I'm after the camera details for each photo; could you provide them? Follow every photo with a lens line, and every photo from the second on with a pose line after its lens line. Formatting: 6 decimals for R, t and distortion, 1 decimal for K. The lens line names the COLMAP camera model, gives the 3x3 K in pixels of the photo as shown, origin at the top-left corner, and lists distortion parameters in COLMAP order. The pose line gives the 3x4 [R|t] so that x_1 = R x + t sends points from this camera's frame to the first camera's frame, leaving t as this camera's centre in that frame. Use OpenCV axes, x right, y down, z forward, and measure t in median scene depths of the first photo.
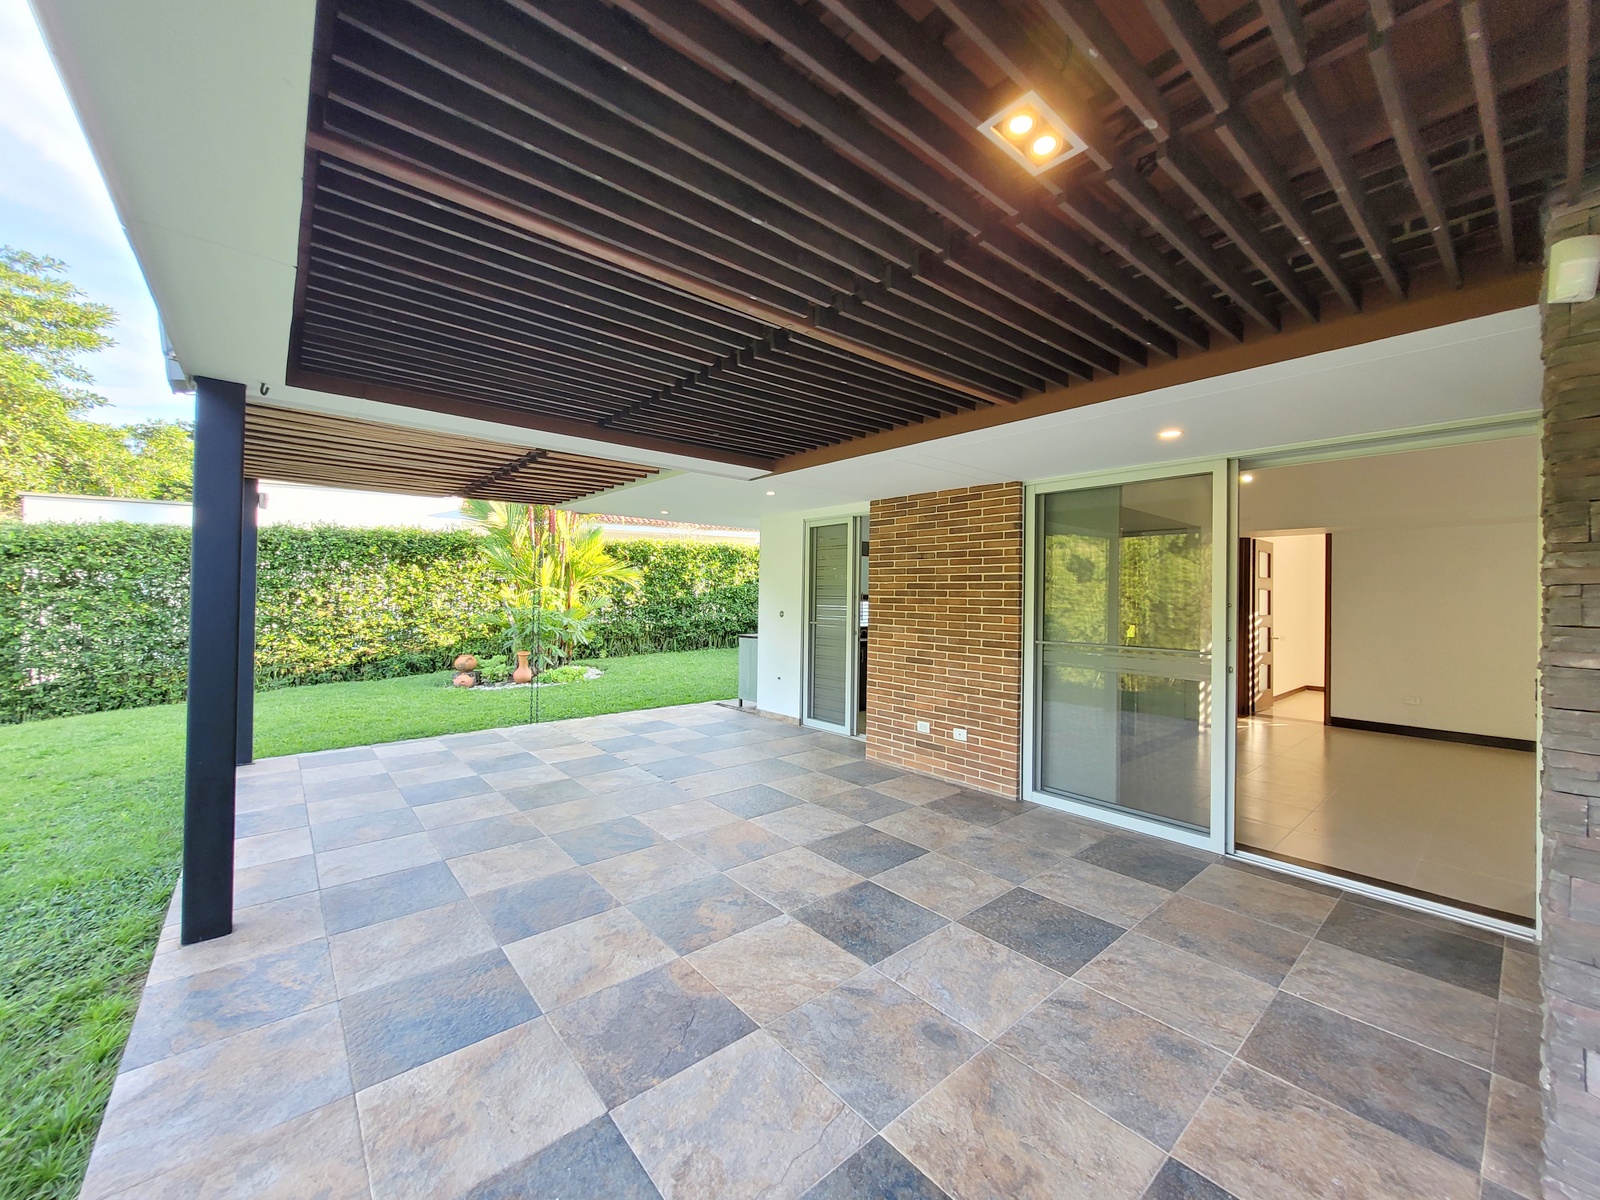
lens RADIAL K [[625.1, 0, 804.1], [0, 625.1, 587.8], [0, 0, 1]] dist [-0.000411, 0.000398]
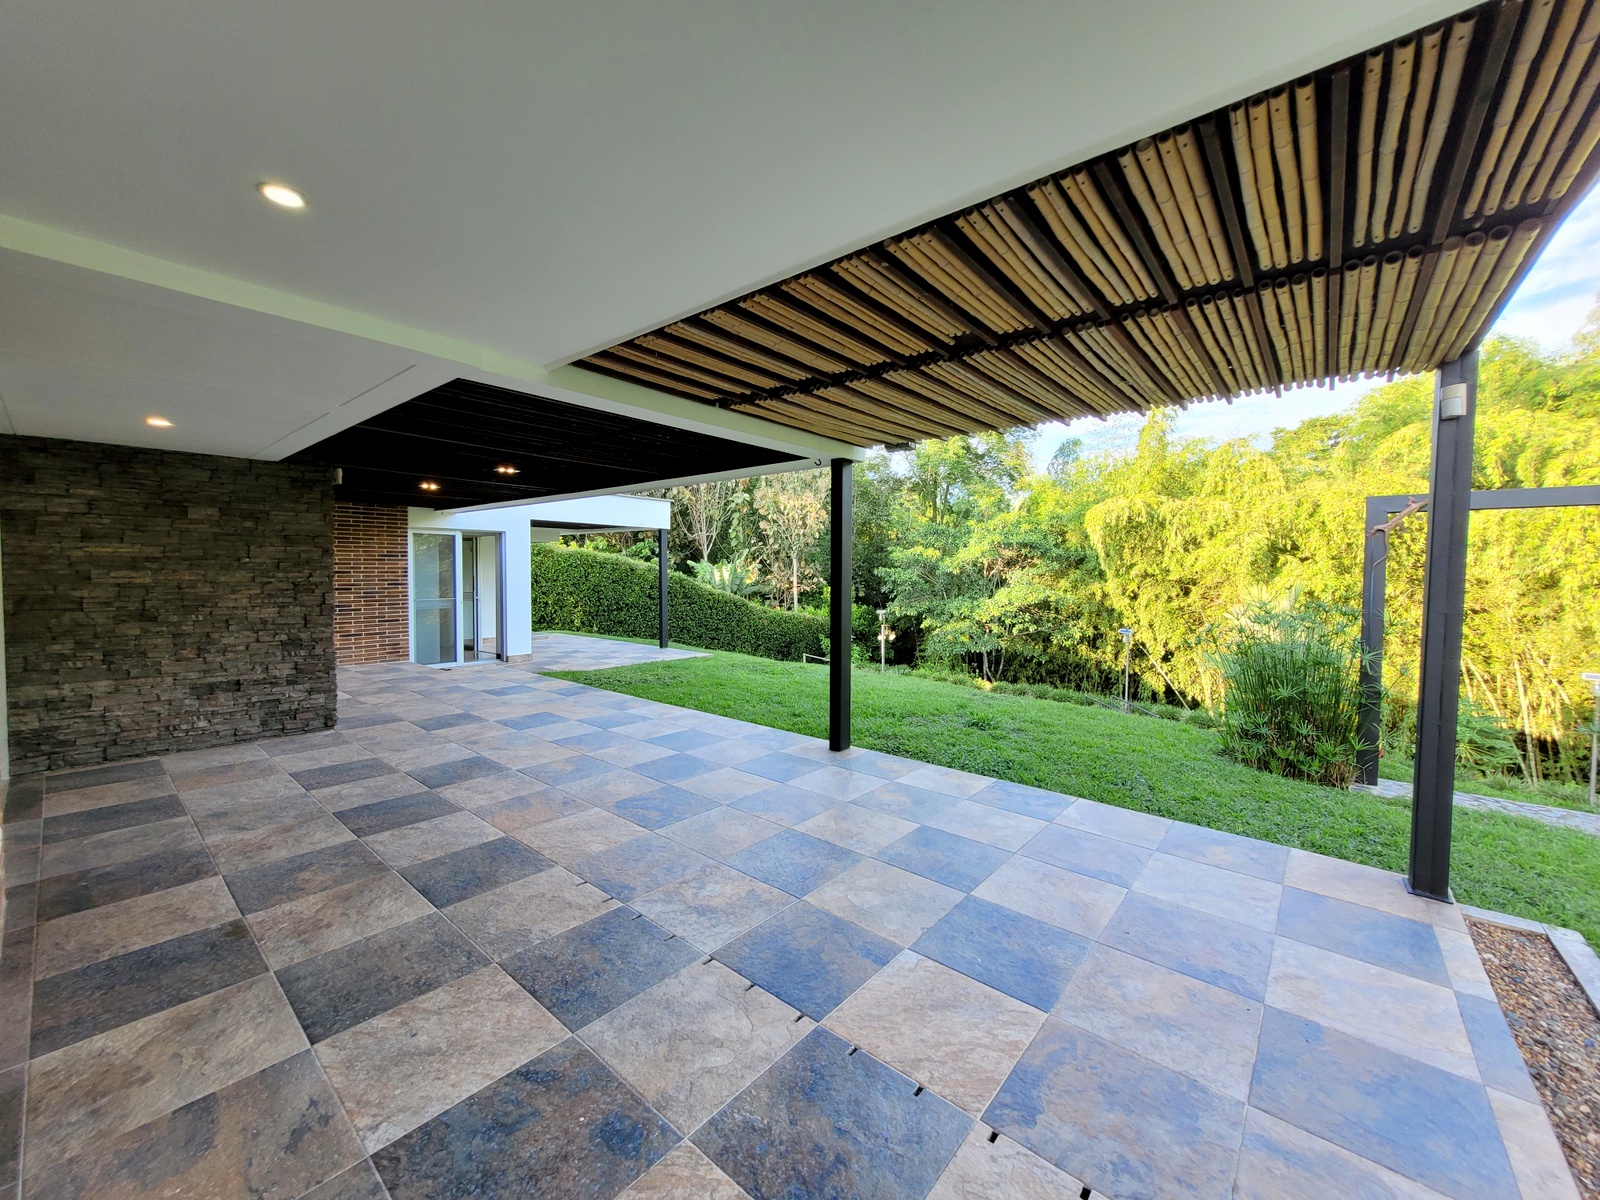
lens RADIAL K [[625.1, 0, 804.1], [0, 625.1, 587.8], [0, 0, 1]] dist [-0.000411, 0.000398]
pose [[-0.985957, -0.018581, -0.165965, -0.275553], [-0.021093, 0.999688, 0.013385, 0.017392], [0.165664, 0.016698, -0.986041, 1.534735]]
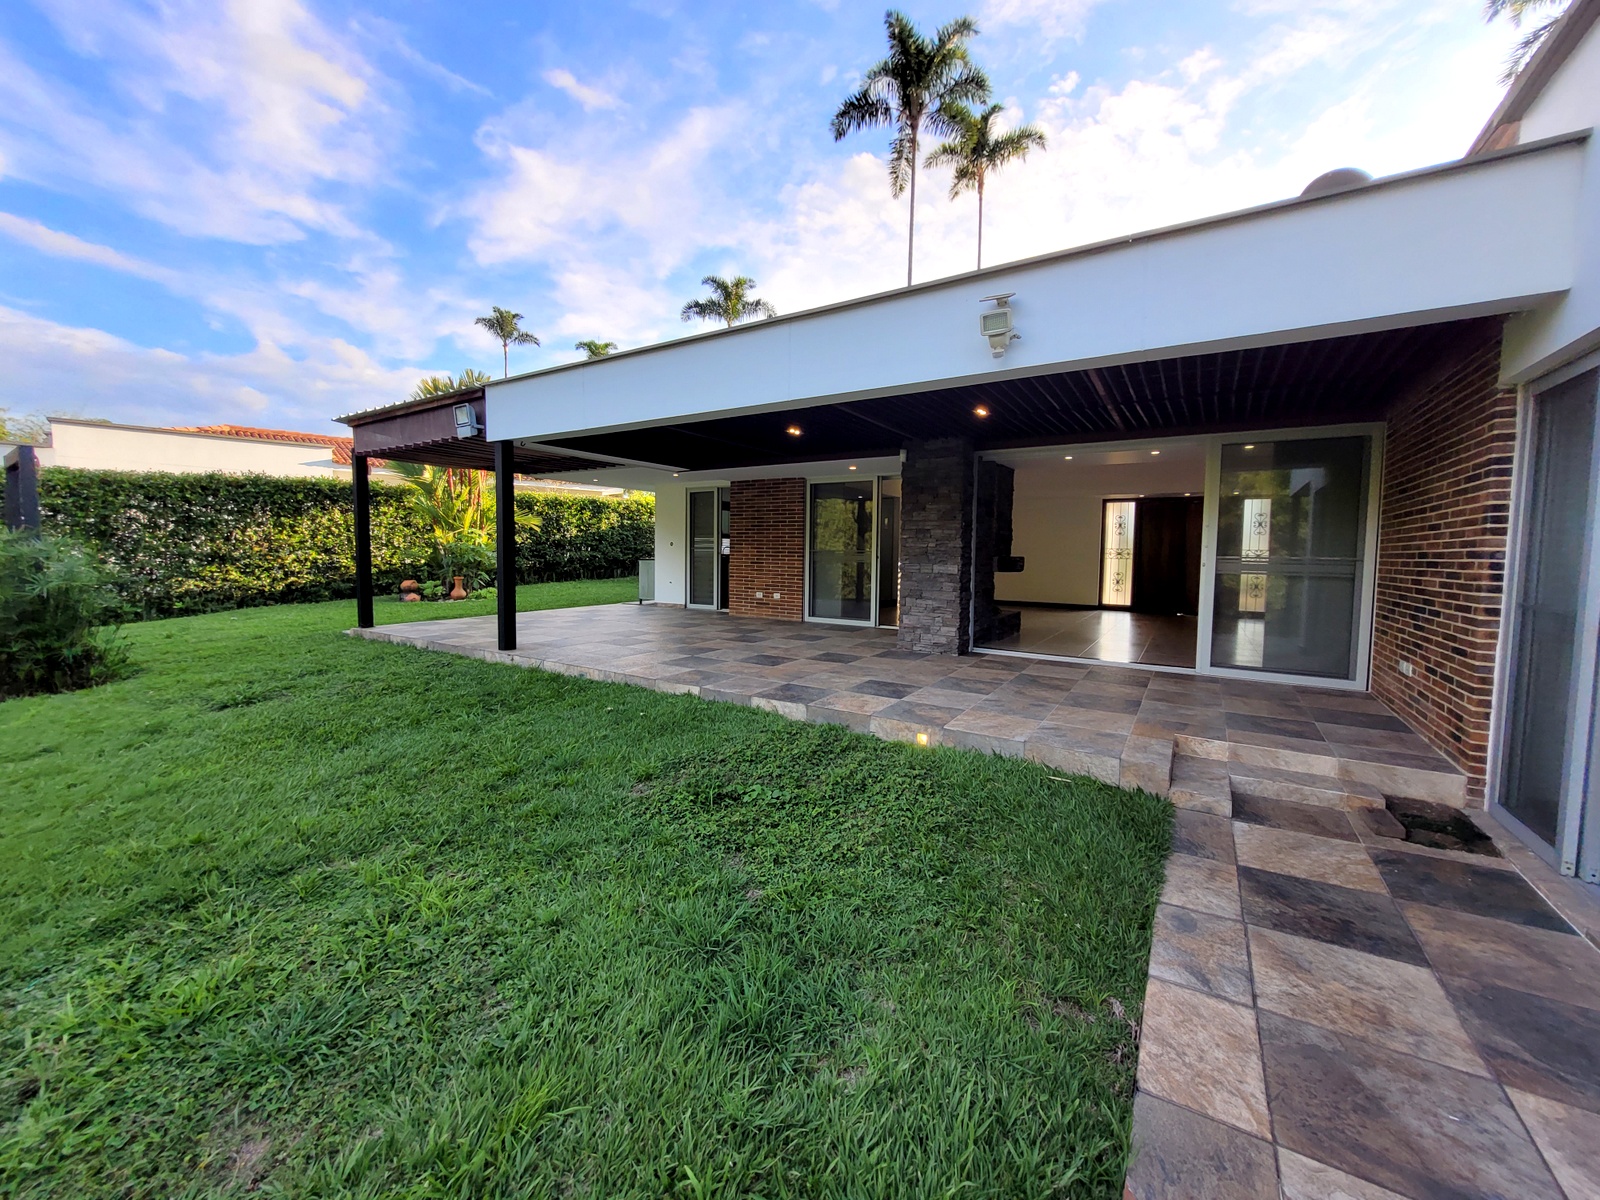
lens RADIAL K [[625.1, 0, 804.1], [0, 625.1, 587.8], [0, 0, 1]] dist [-0.000411, 0.000398]
pose [[0.955031, -0.019094, 0.295891, -0.287042], [-0.003446, 0.997142, 0.075470, 0.047082], [-0.296486, -0.073095, 0.952236, -1.036559]]
